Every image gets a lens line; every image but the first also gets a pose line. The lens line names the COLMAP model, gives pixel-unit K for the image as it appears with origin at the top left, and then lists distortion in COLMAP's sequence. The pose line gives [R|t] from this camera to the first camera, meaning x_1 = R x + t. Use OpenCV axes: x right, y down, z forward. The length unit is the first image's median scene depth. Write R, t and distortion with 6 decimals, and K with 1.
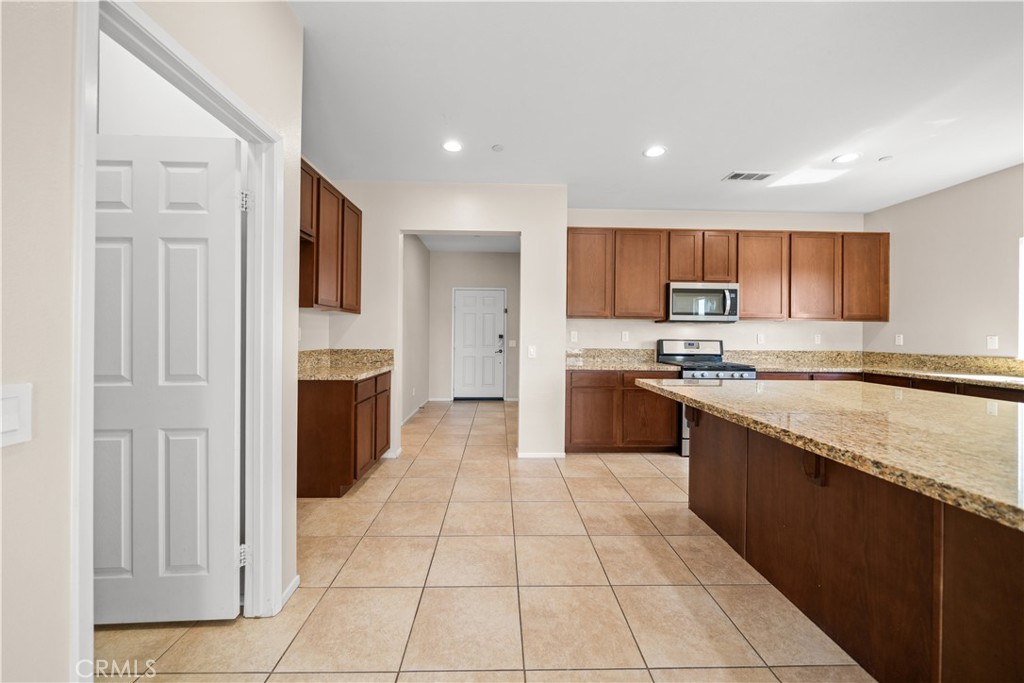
lens RADIAL K [[384.8, 0, 512.5], [0, 384.8, 333.8], [0, 0, 1]] dist [-0.000722, 0.000119]
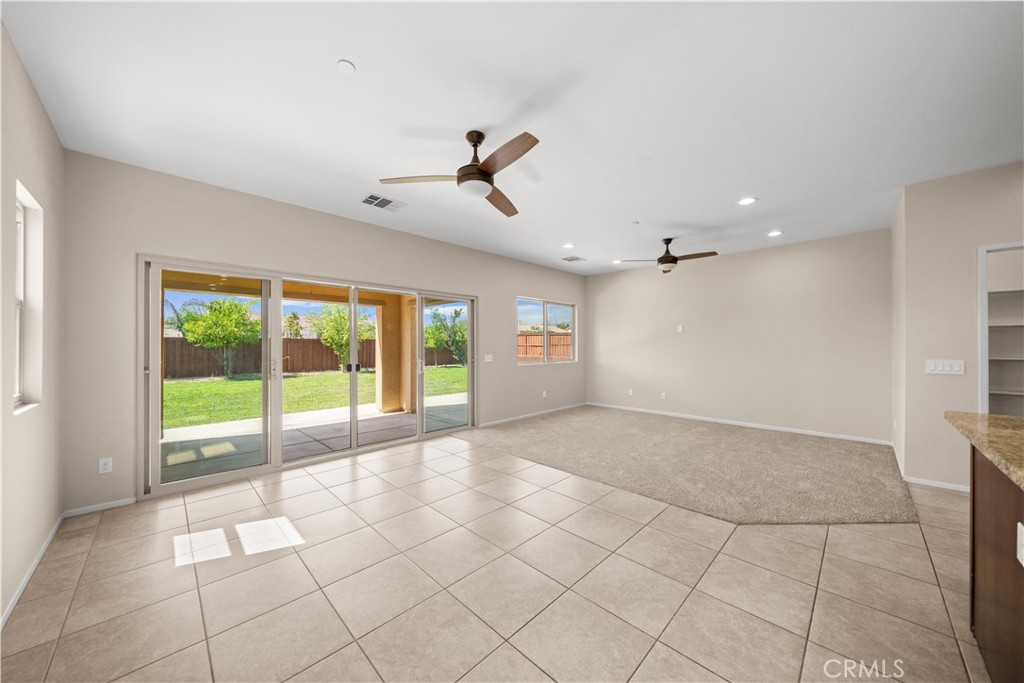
lens RADIAL K [[353.4, 0, 508.1], [0, 353.4, 342.4], [0, 0, 1]] dist [-0.000472, -0.000397]
pose [[-0.735865, -0.017111, -0.676912, 0.279736], [-0.006517, 0.999813, -0.018190, -0.006778], [0.677097, -0.008974, -0.735839, 0.803904]]
